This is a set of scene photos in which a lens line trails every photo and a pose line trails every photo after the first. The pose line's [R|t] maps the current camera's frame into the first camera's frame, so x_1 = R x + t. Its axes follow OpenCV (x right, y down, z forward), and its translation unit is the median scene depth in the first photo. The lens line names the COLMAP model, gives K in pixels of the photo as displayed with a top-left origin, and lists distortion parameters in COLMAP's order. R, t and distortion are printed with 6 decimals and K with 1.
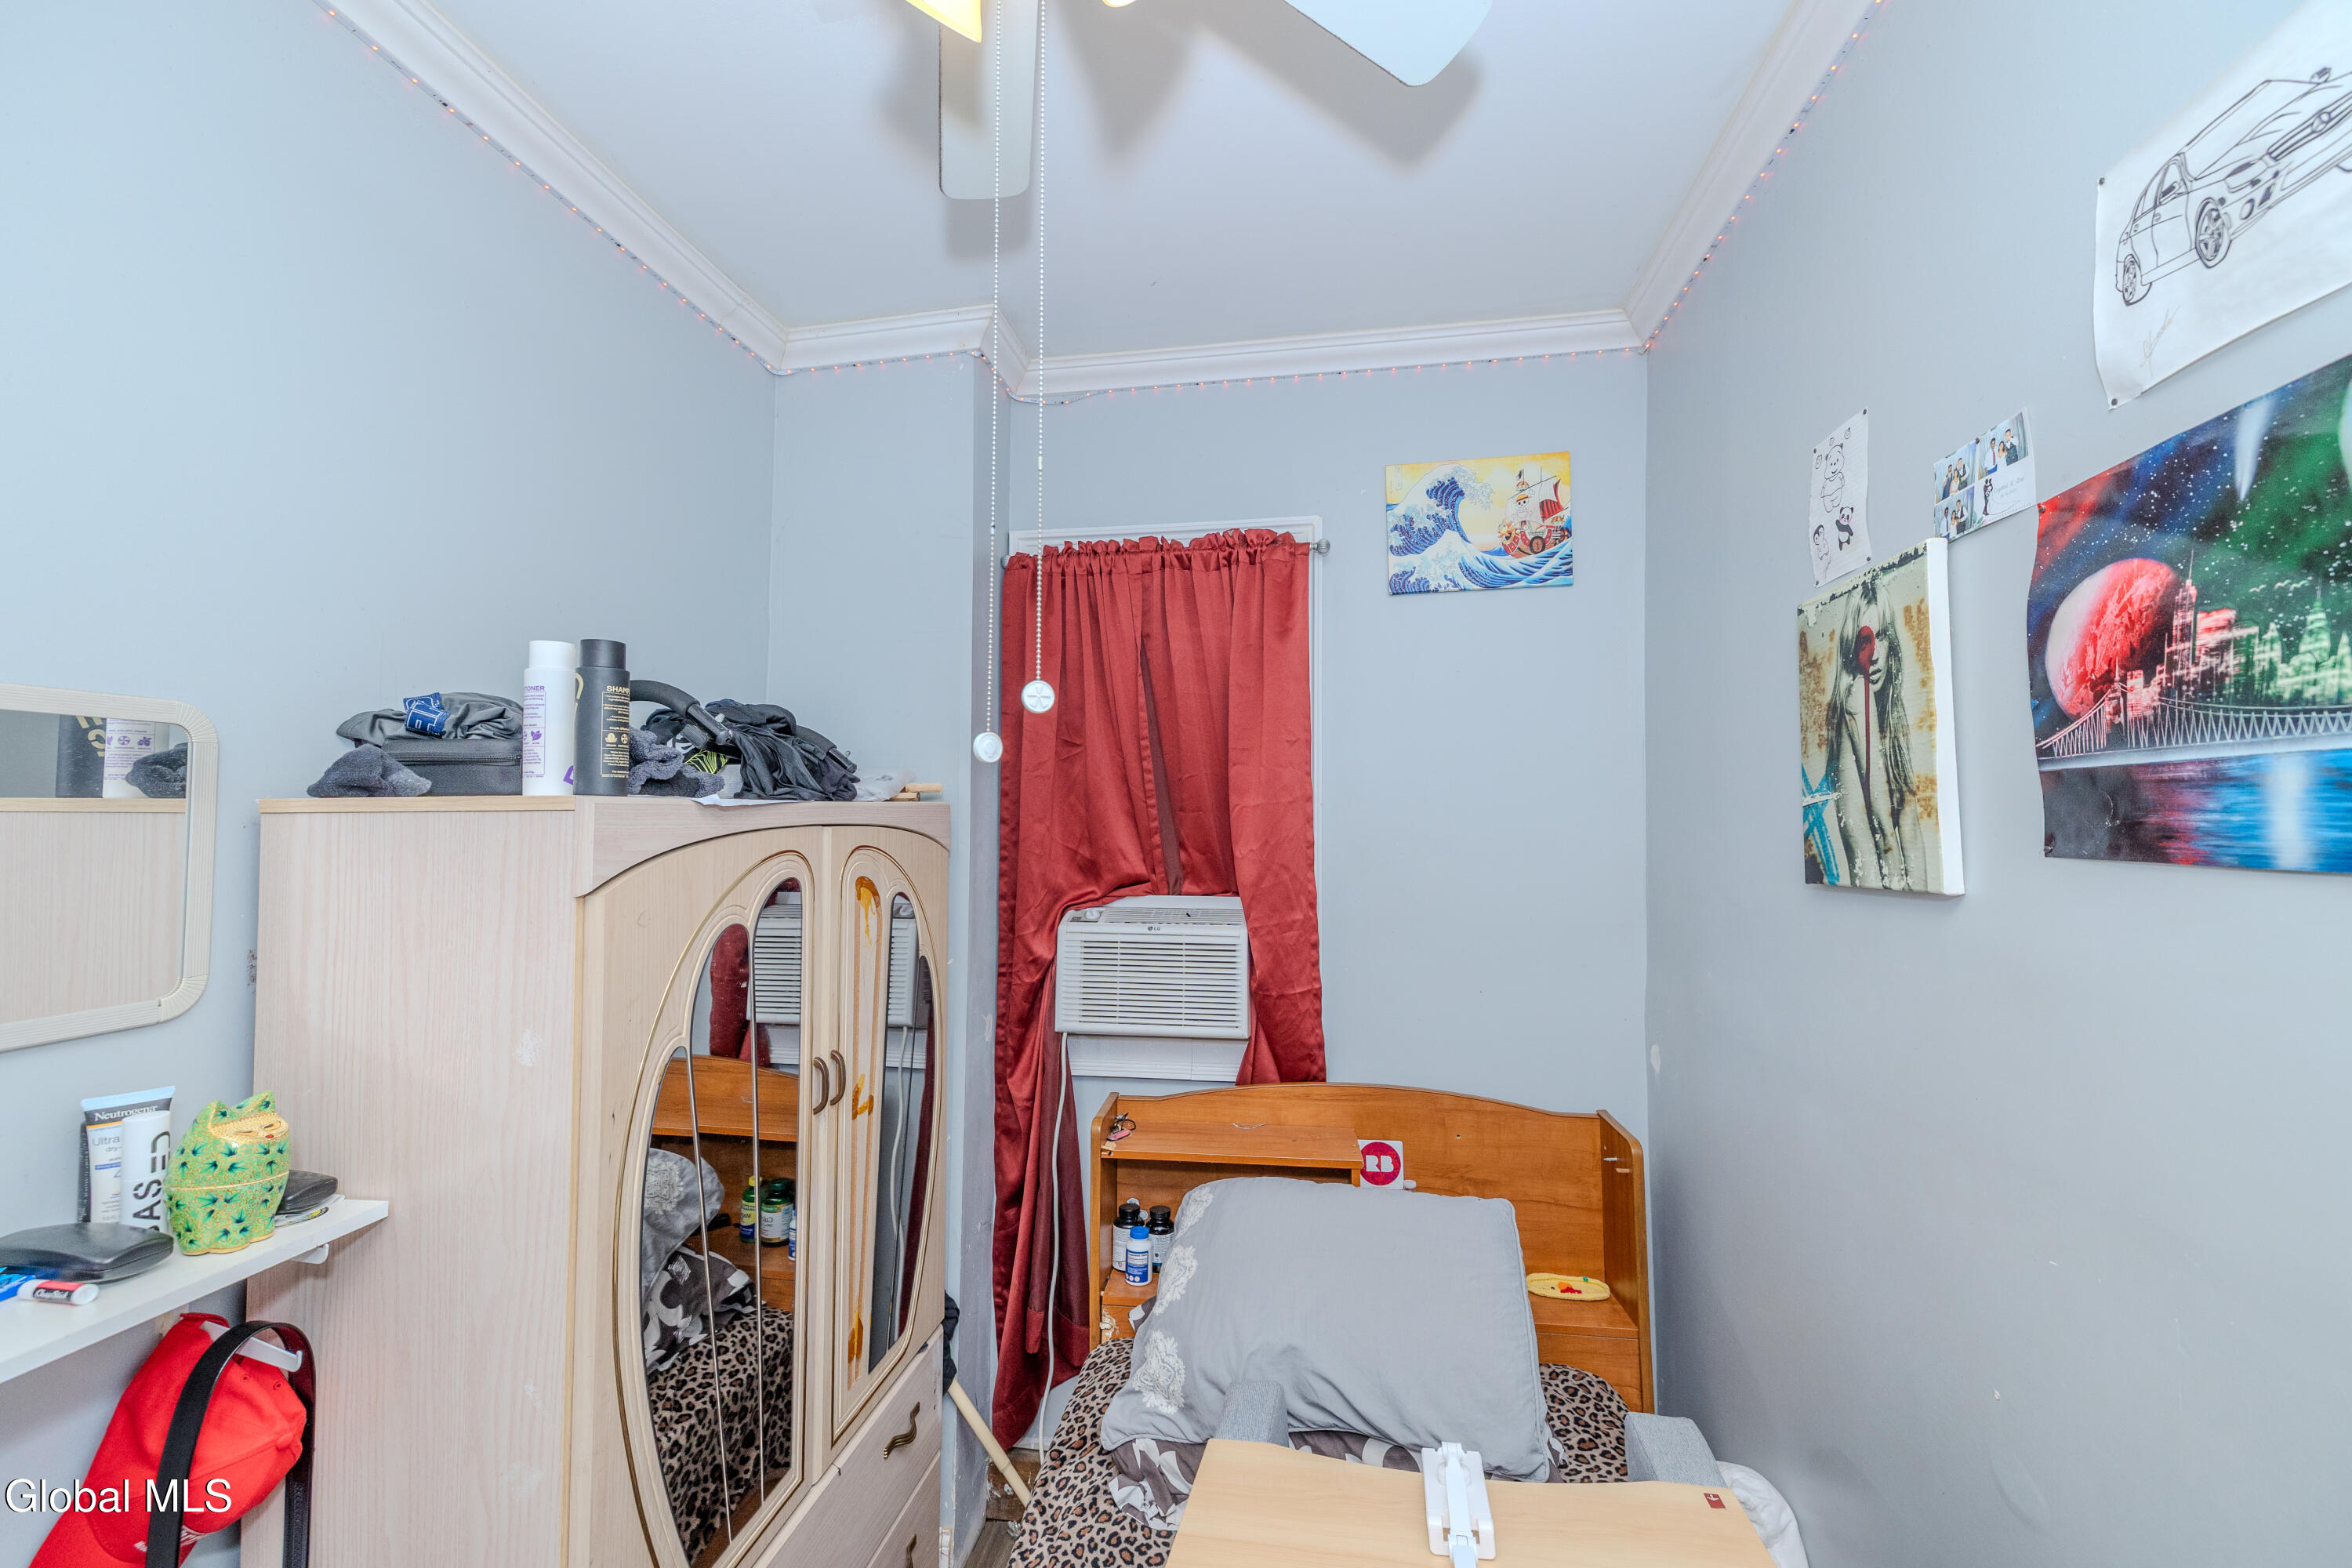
lens RADIAL K [[953.8, 0, 1170.5], [0, 953.8, 778.6], [0, 0, 1]] dist [0.055351, -0.019616]
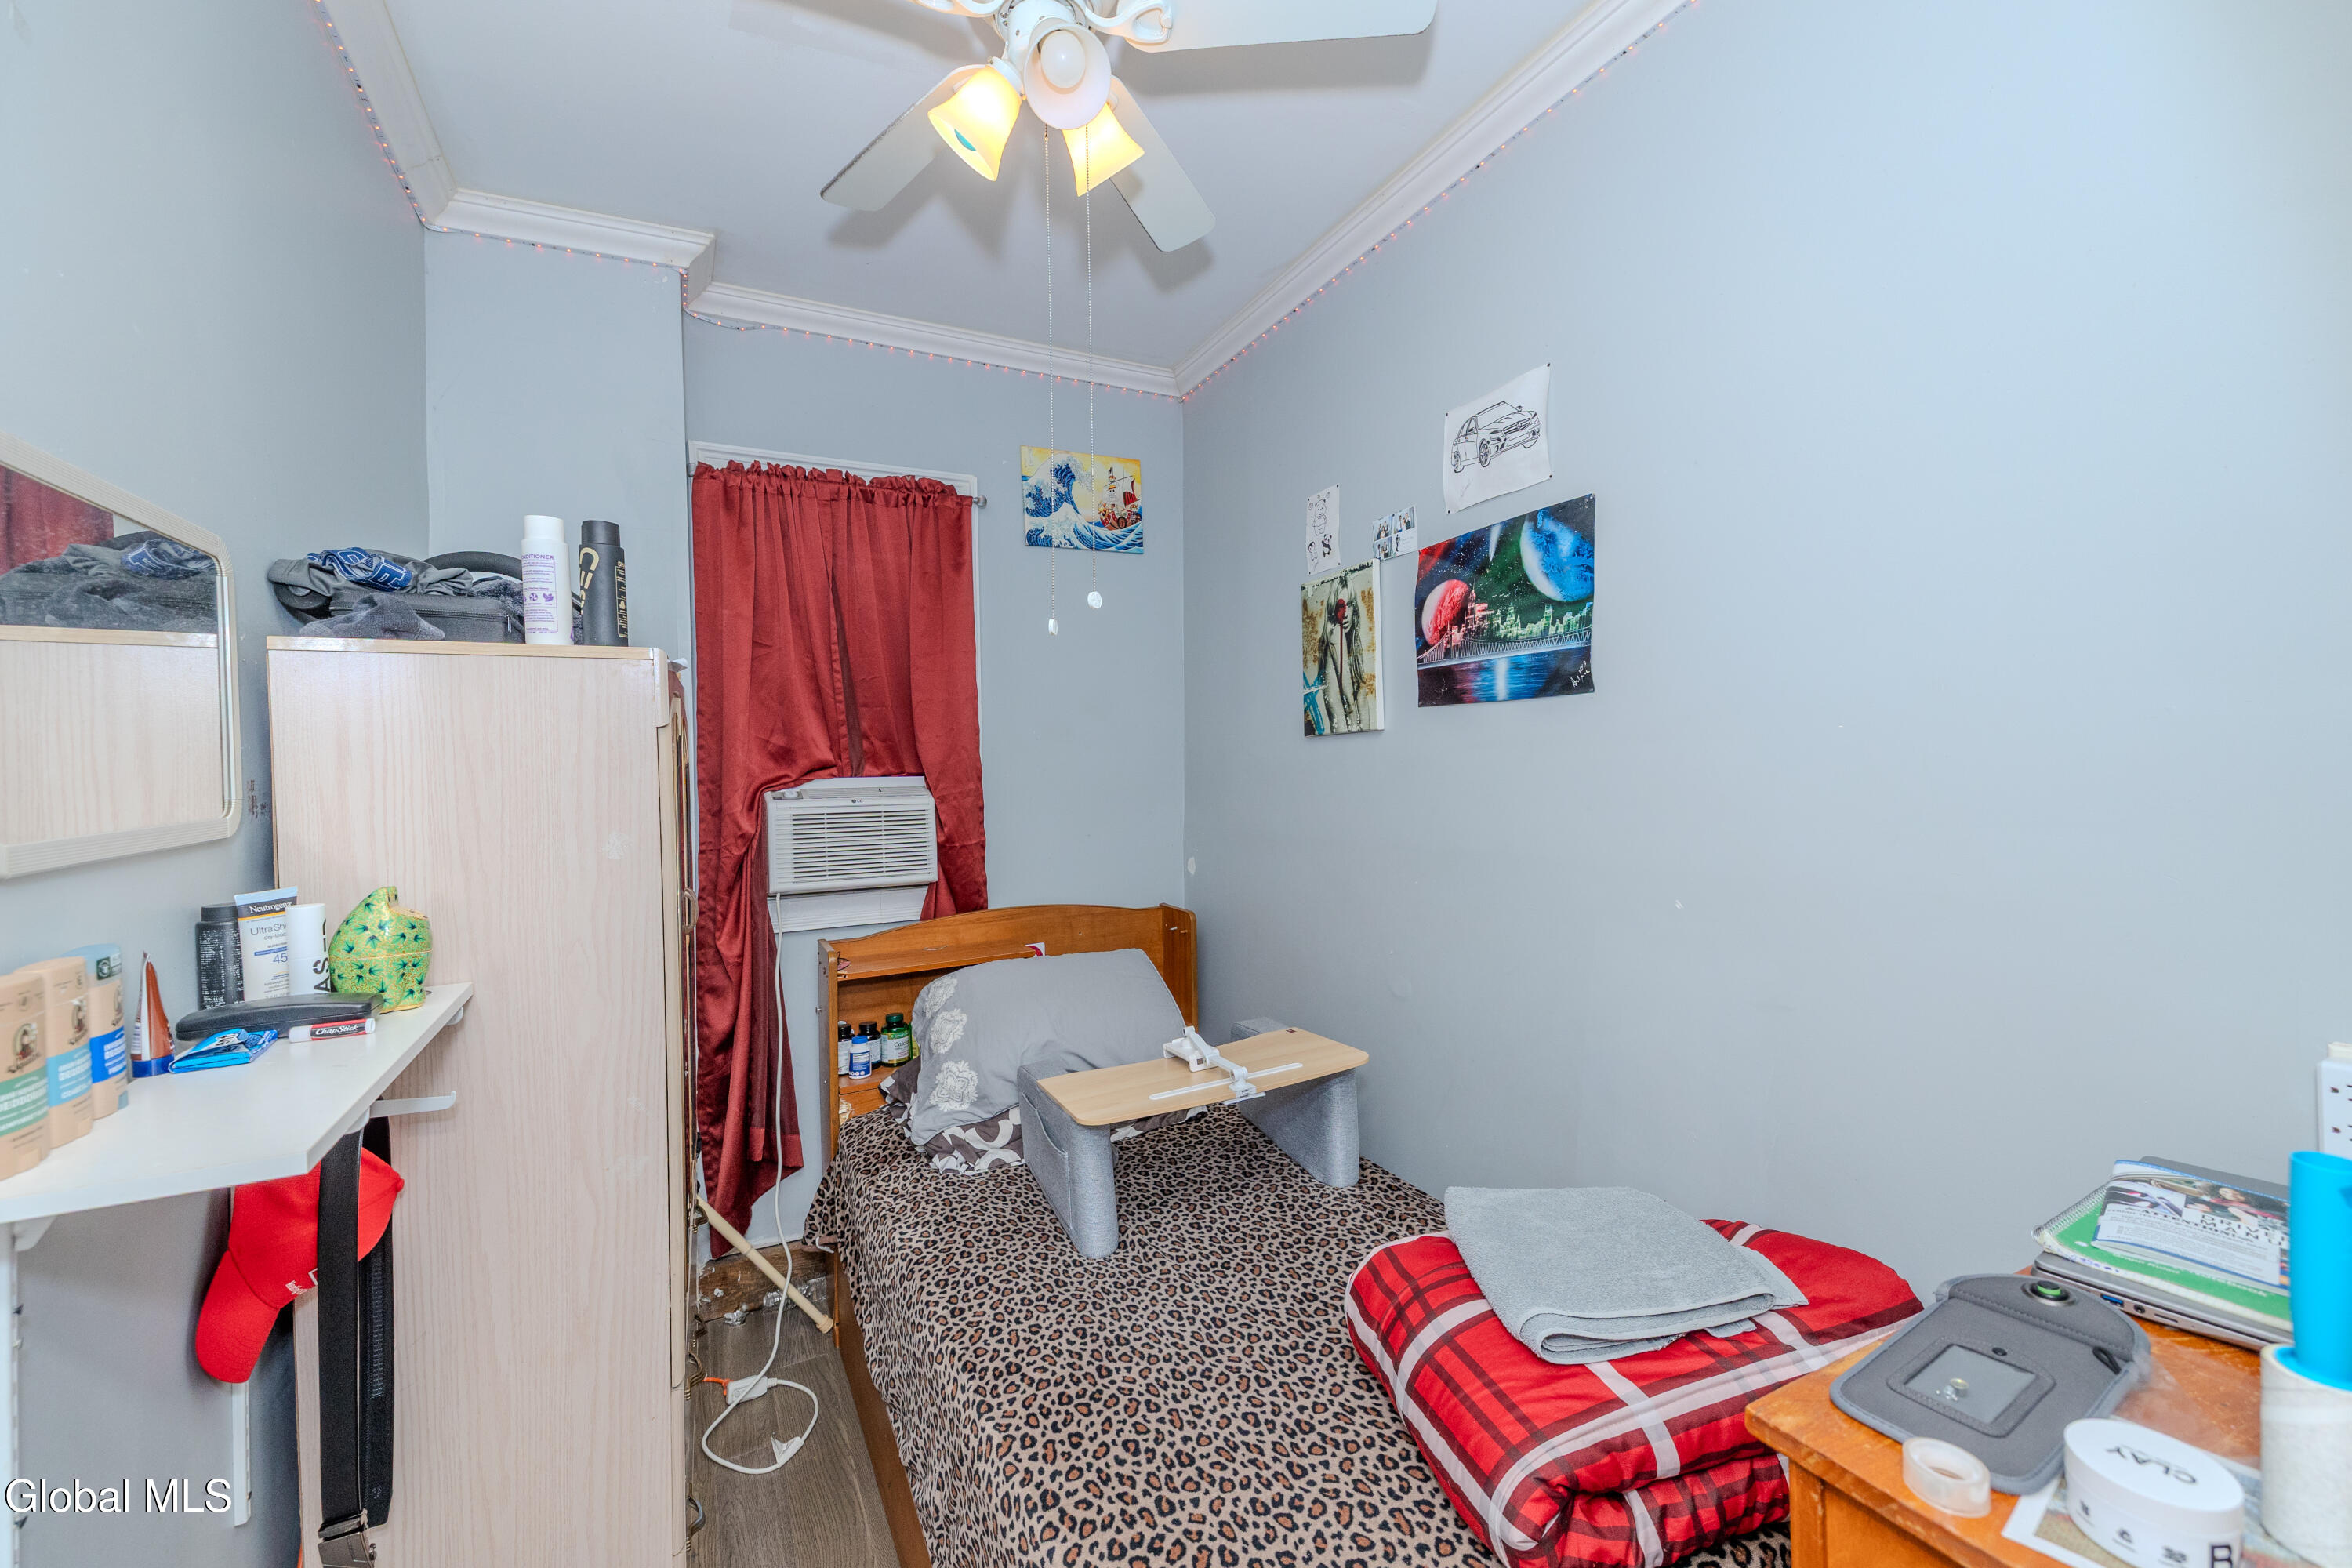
lens RADIAL K [[953.8, 0, 1170.5], [0, 953.8, 778.6], [0, 0, 1]] dist [0.055351, -0.019616]
pose [[0.816105, -0.027062, 0.577270, -0.550876], [-0.007460, 0.998326, 0.057347, 0.077082], [-0.577856, -0.051108, 0.814537, -0.309100]]
